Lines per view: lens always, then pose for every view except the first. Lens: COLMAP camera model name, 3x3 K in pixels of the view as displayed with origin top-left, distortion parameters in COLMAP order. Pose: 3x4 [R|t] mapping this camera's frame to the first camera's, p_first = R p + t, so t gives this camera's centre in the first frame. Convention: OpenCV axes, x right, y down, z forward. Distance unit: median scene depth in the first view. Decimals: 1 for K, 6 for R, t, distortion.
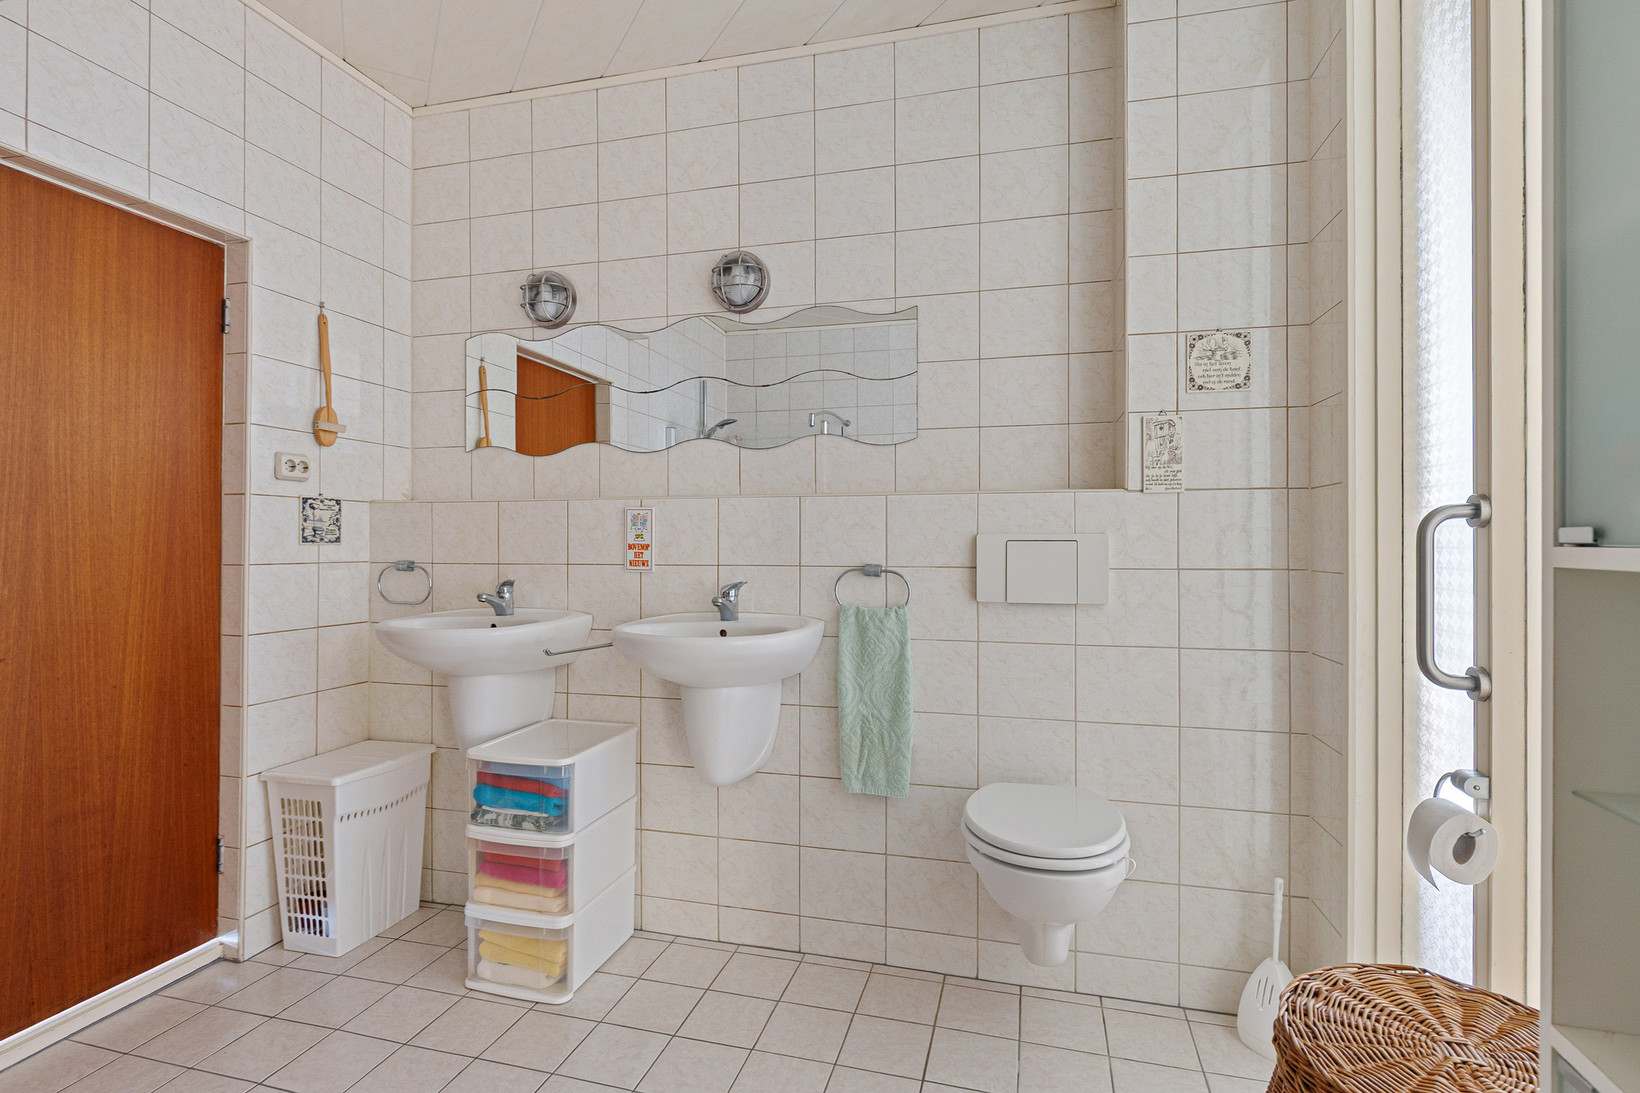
lens RADIAL K [[794.2, 0, 818.7], [0, 794.2, 541.7], [0, 0, 1]] dist [-0.006431, -0.000597]
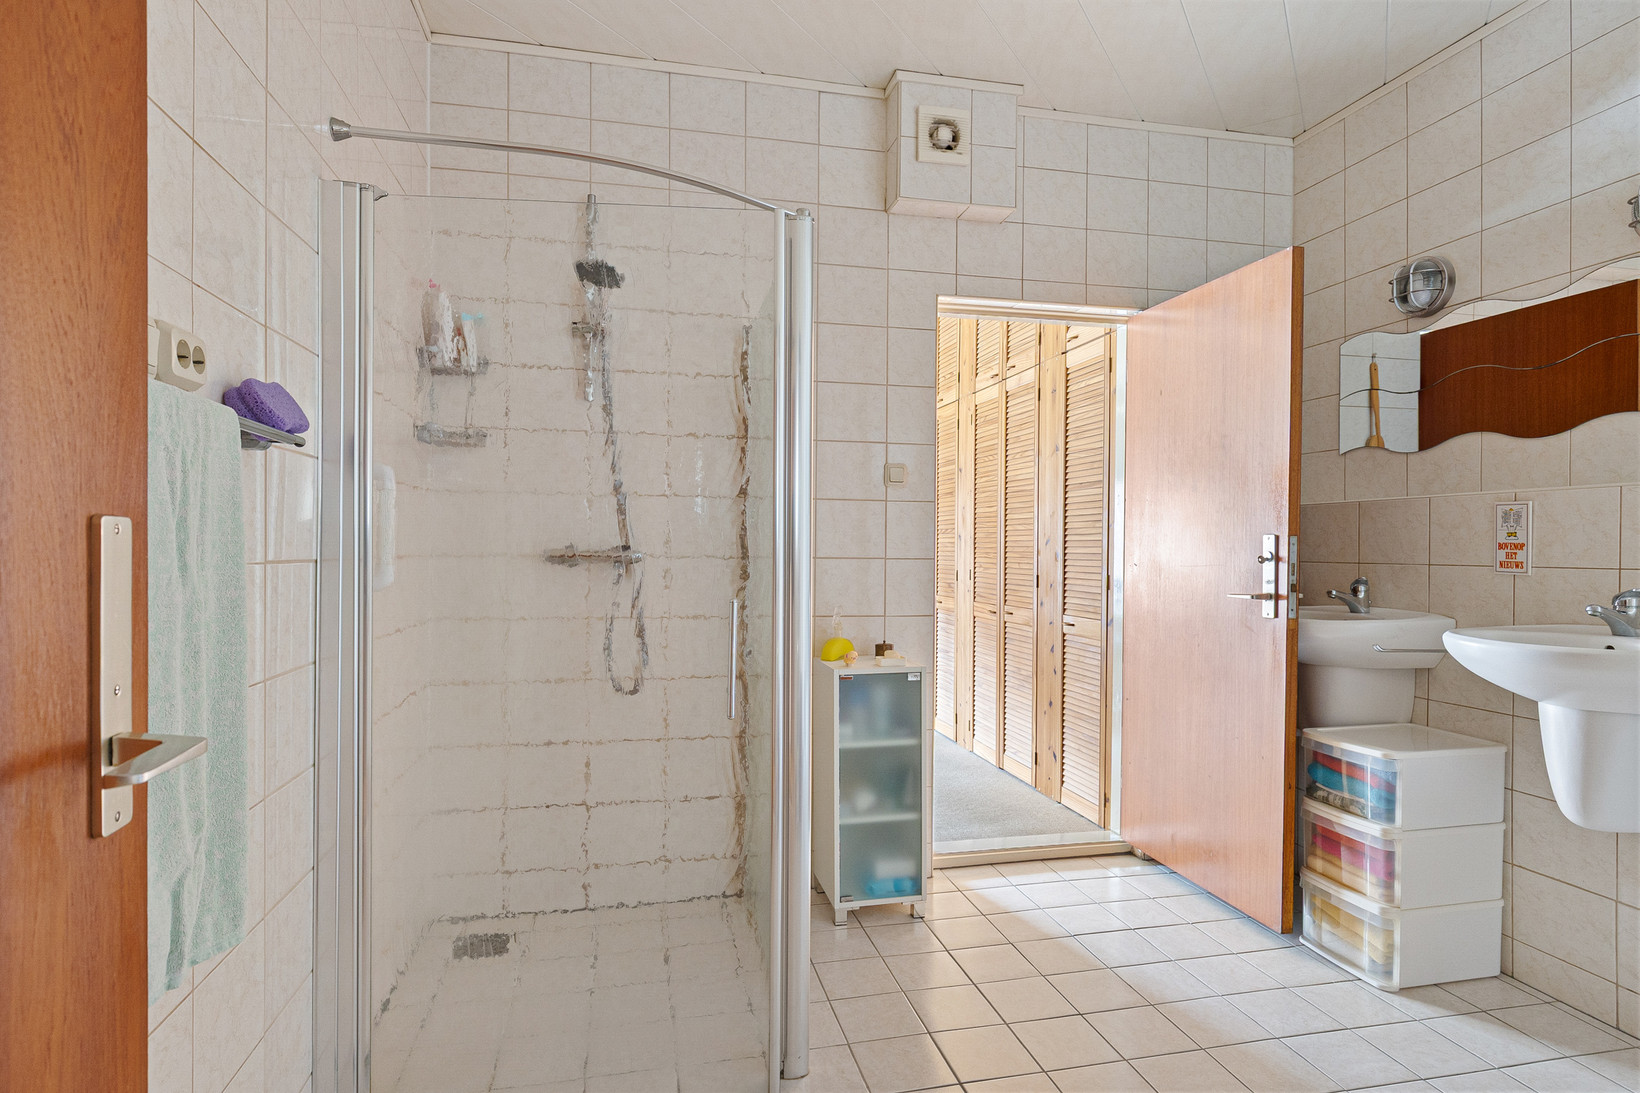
lens RADIAL K [[881.4, 0, 818.5], [0, 881.4, 547.4], [0, 0, 1]] dist [-0.000129, -0.000034]
pose [[0.472143, 0.001219, -0.881521, 0.277733], [-0.002669, 0.999996, -0.000047, 0.009775], [0.881518, 0.002375, 0.472144, -0.152782]]
